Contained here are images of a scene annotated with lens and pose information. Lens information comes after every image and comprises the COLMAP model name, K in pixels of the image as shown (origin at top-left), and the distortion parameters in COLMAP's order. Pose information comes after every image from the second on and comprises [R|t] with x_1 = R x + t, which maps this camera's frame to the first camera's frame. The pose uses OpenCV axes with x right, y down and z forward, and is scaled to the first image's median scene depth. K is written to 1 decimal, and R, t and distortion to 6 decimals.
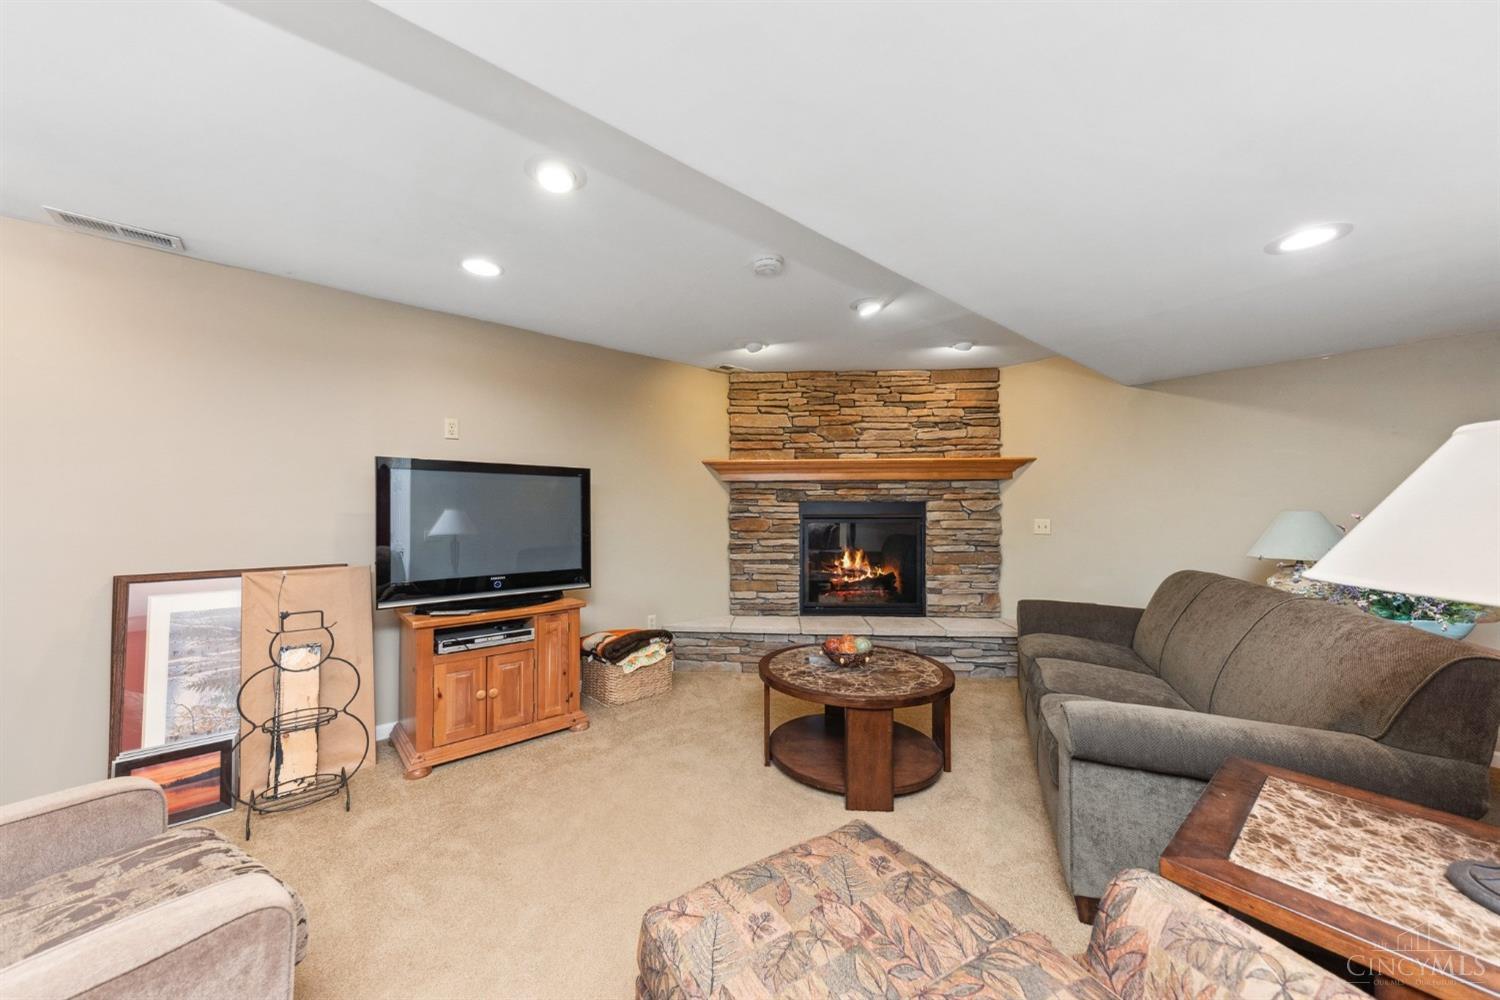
lens RADIAL K [[527.6, 0, 740.5], [0, 527.6, 508.9], [0, 0, 1]] dist [0.001052, -0.000542]
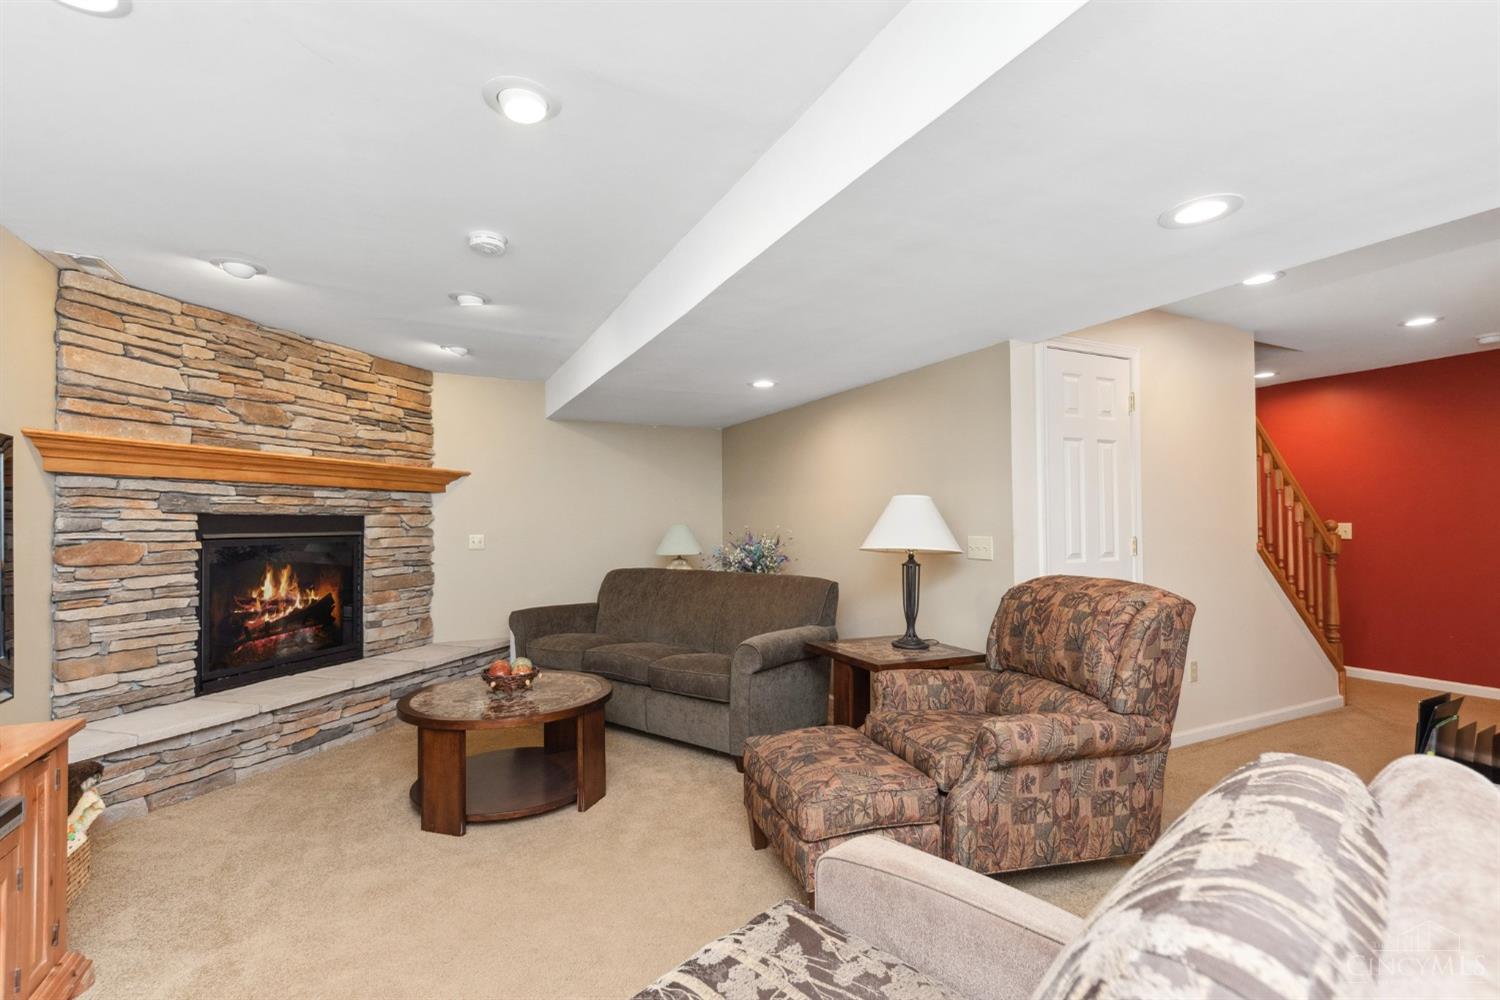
lens RADIAL K [[686.8, 0, 738.7], [0, 686.8, 502.5], [0, 0, 1]] dist [0.007467, -0.001487]
pose [[0.246450, 0.028859, 0.968726, -0.530218], [0.005205, 0.999503, -0.031100, 0.002406], [-0.969142, 0.012706, 0.246177, 0.183382]]
